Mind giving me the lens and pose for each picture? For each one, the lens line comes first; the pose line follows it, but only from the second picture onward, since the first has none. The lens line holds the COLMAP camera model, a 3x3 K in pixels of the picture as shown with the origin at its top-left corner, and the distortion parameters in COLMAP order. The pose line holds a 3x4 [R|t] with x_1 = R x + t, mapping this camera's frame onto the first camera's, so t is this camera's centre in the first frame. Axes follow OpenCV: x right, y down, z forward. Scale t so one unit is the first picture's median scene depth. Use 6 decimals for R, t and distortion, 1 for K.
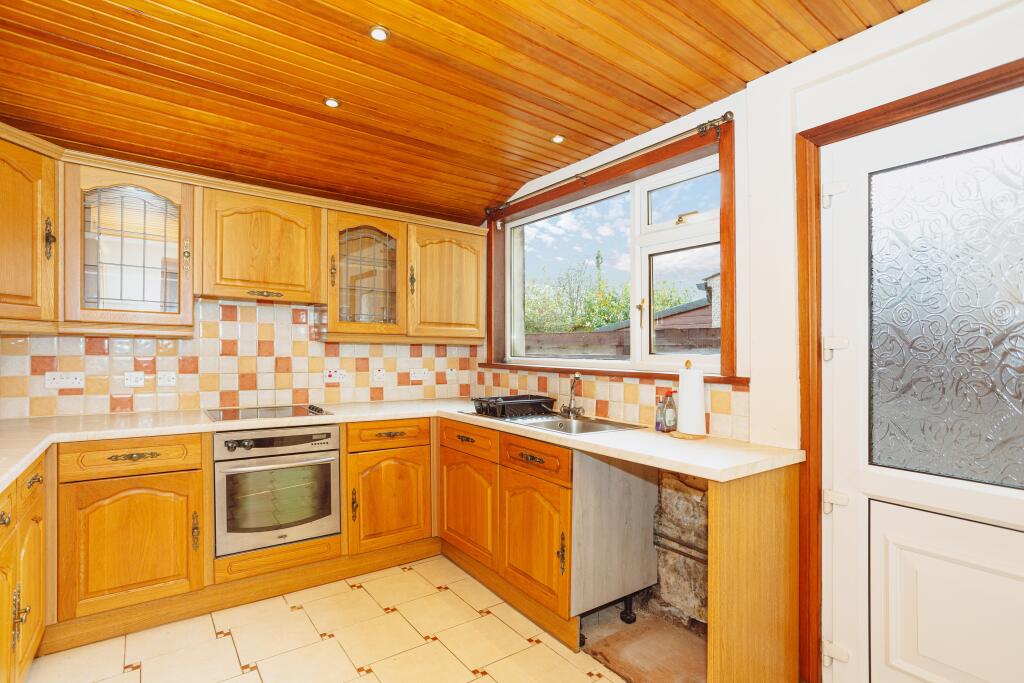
lens RADIAL K [[504.3, 0, 511.5], [0, 504.3, 350.5], [0, 0, 1]] dist [-0.024932, 0.015481]
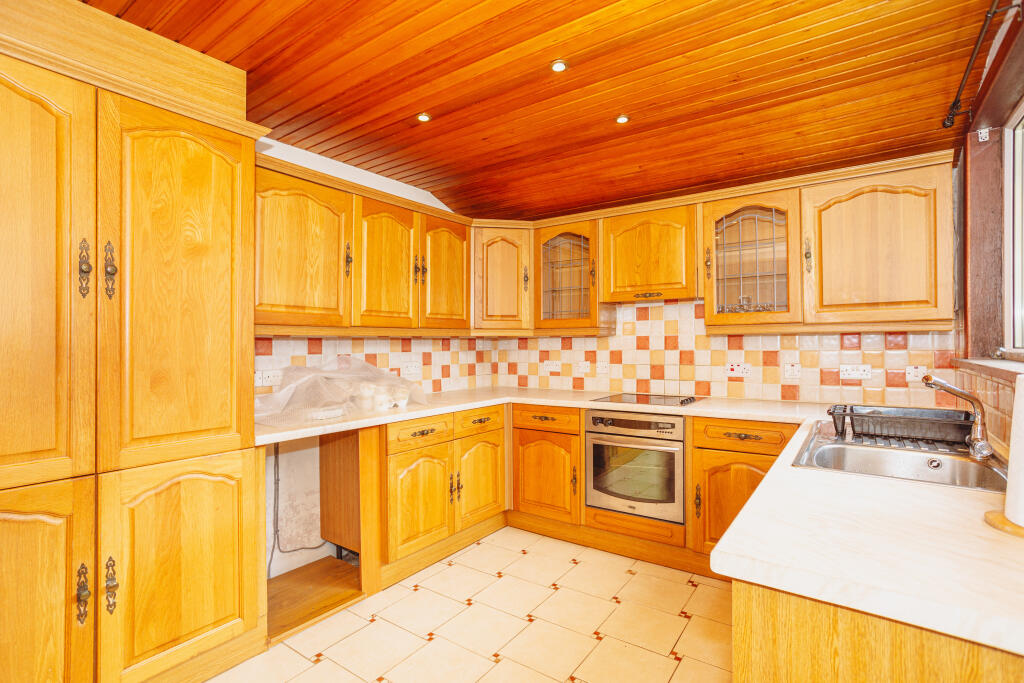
lens RADIAL K [[504.3, 0, 513.6], [0, 504.3, 345.1], [0, 0, 1]] dist [-0.024932, 0.015481]
pose [[0.317701, -0.015242, -0.948068, 0.464089], [0.014827, 0.999828, -0.011106, 0.008206], [0.948075, -0.010529, 0.317872, 0.322795]]
